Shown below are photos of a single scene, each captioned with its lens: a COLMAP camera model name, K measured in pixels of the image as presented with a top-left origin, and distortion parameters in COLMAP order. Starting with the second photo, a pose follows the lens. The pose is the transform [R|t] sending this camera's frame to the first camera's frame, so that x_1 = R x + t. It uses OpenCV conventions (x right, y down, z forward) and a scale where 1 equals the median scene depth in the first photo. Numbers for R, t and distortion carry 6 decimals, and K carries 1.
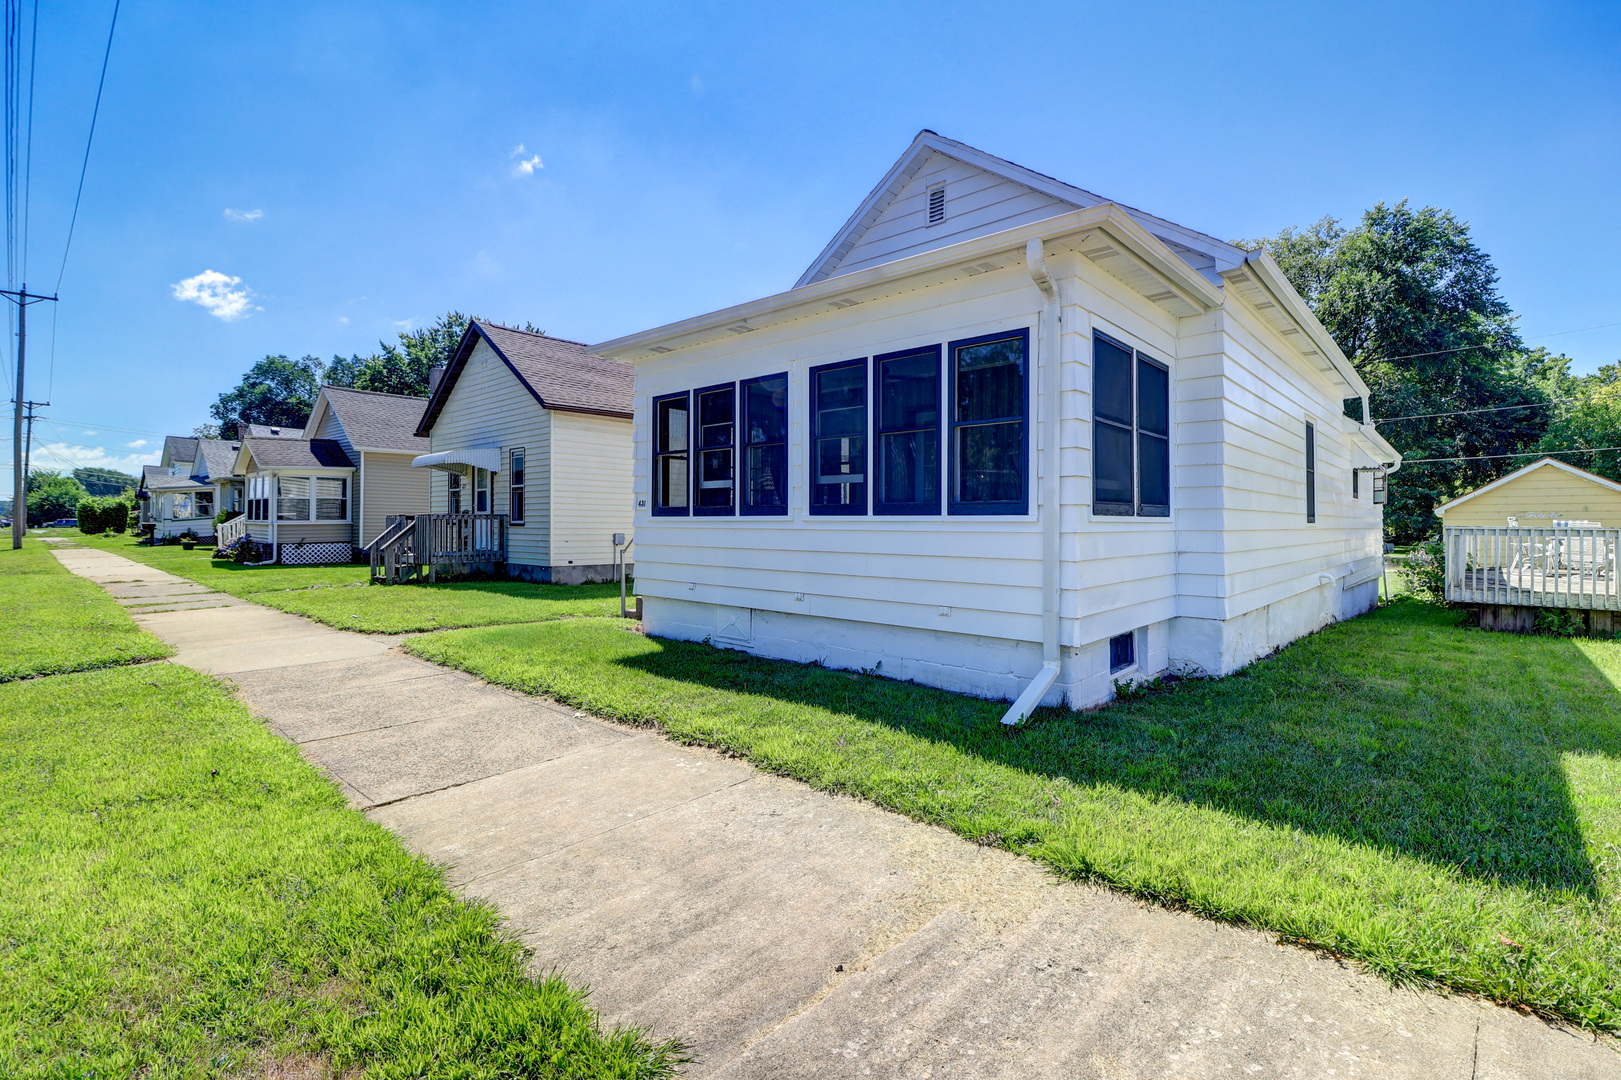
lens RADIAL K [[746.0, 0, 814.6], [0, 746.0, 519.7], [0, 0, 1]] dist [-0.001326, -0.011405]
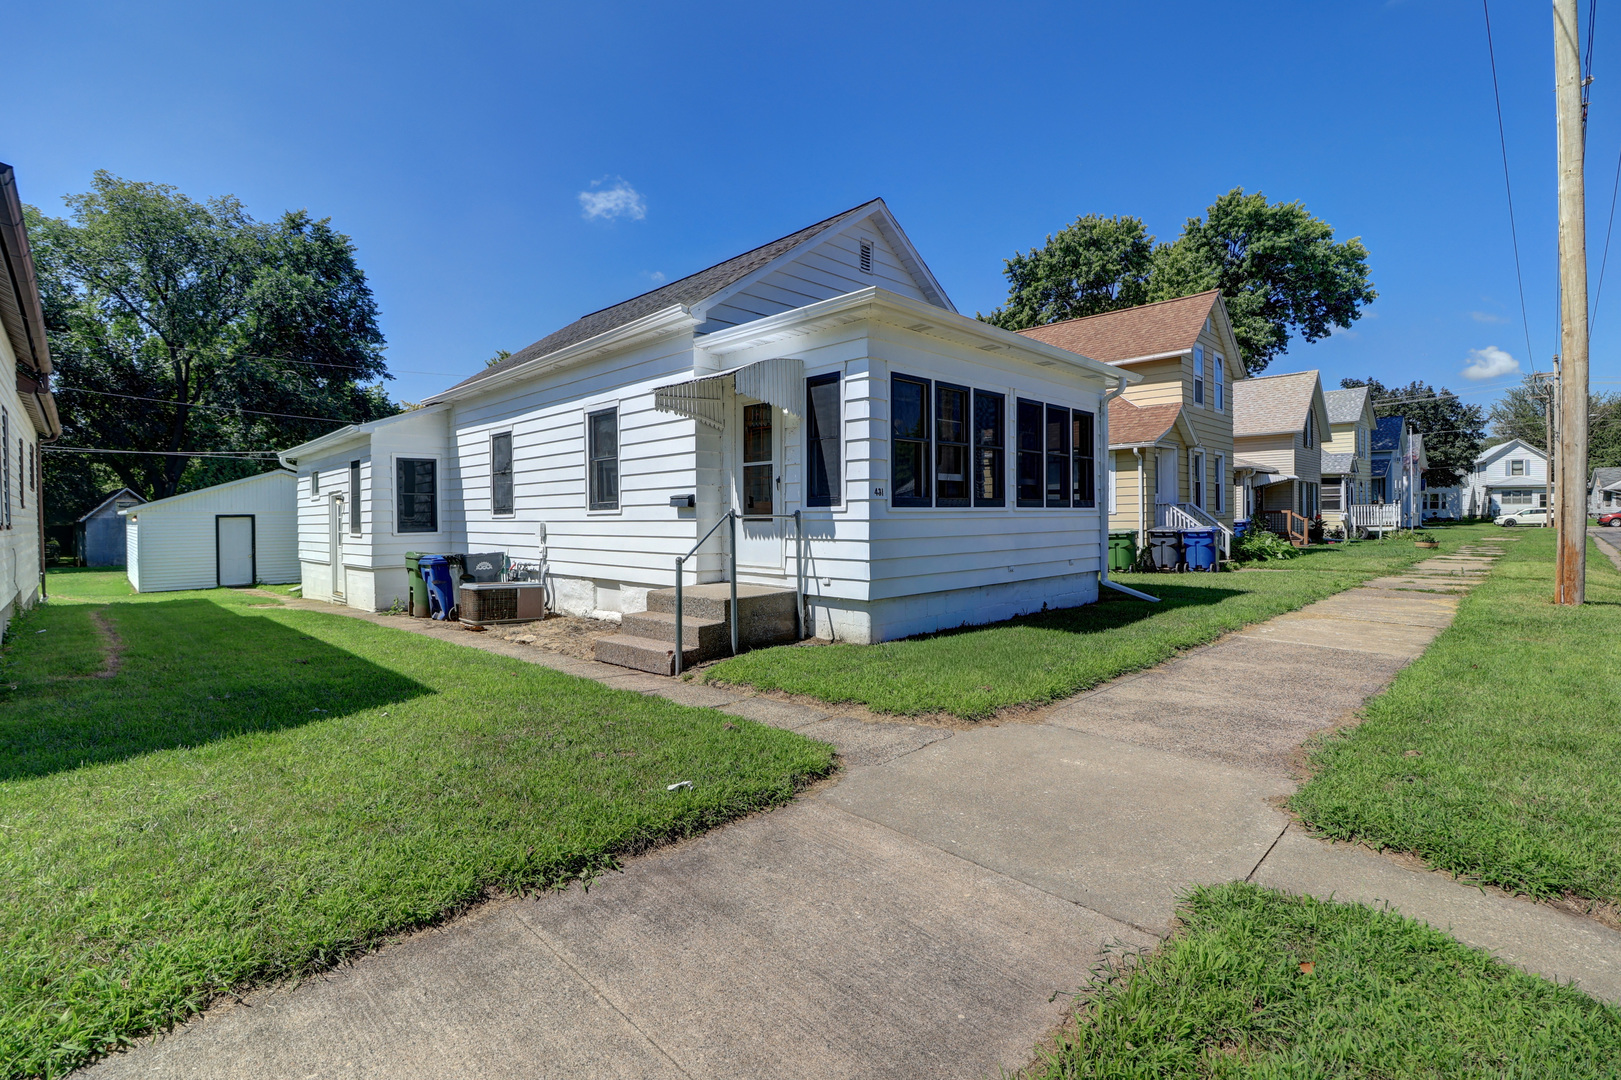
lens RADIAL K [[746.0, 0, 814.6], [0, 746.0, 519.7], [0, 0, 1]] dist [-0.001326, -0.011405]
pose [[0.062966, -0.010858, 0.997957, -1.157027], [0.006393, 0.999925, 0.010476, 0.000640], [-0.997995, 0.005720, 0.063031, 1.078381]]
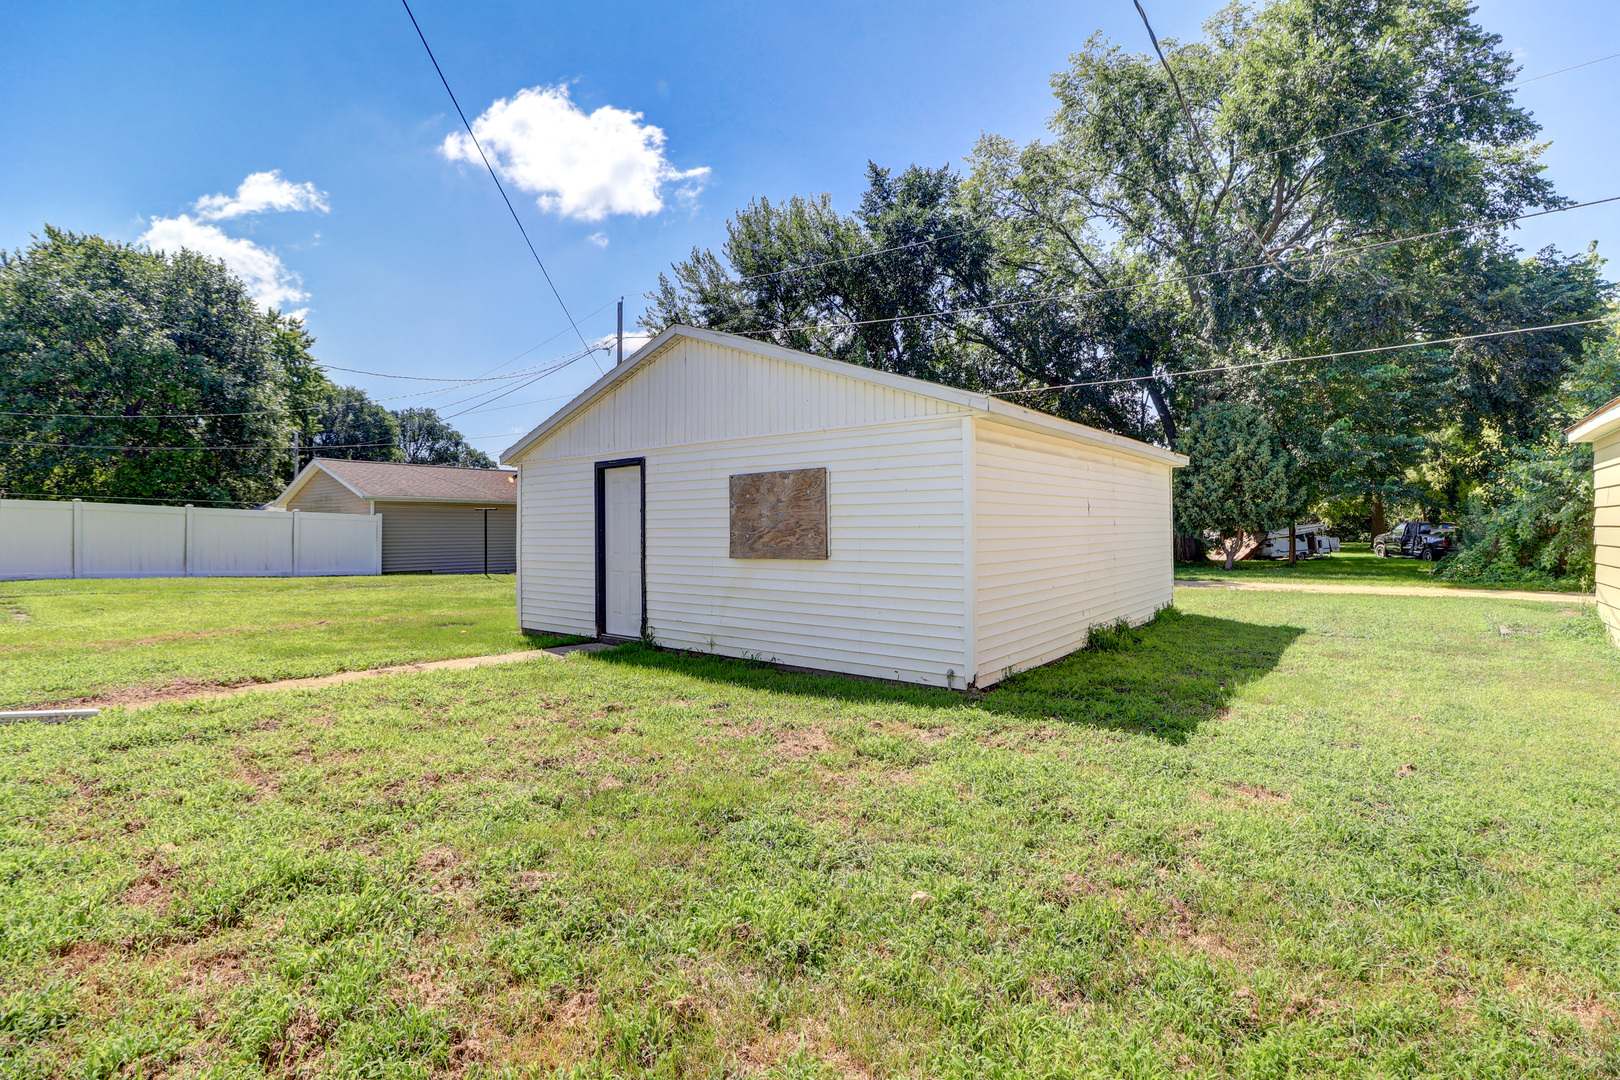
lens RADIAL K [[745.6, 0, 814.1], [0, 745.6, 519.7], [0, 0, 1]] dist [-0.001326, -0.011405]
pose [[0.998740, -0.001067, 0.050175, 1.759698], [0.001117, 0.999999, -0.000961, 0.089298], [-0.050174, 0.001016, 0.998740, 2.286586]]
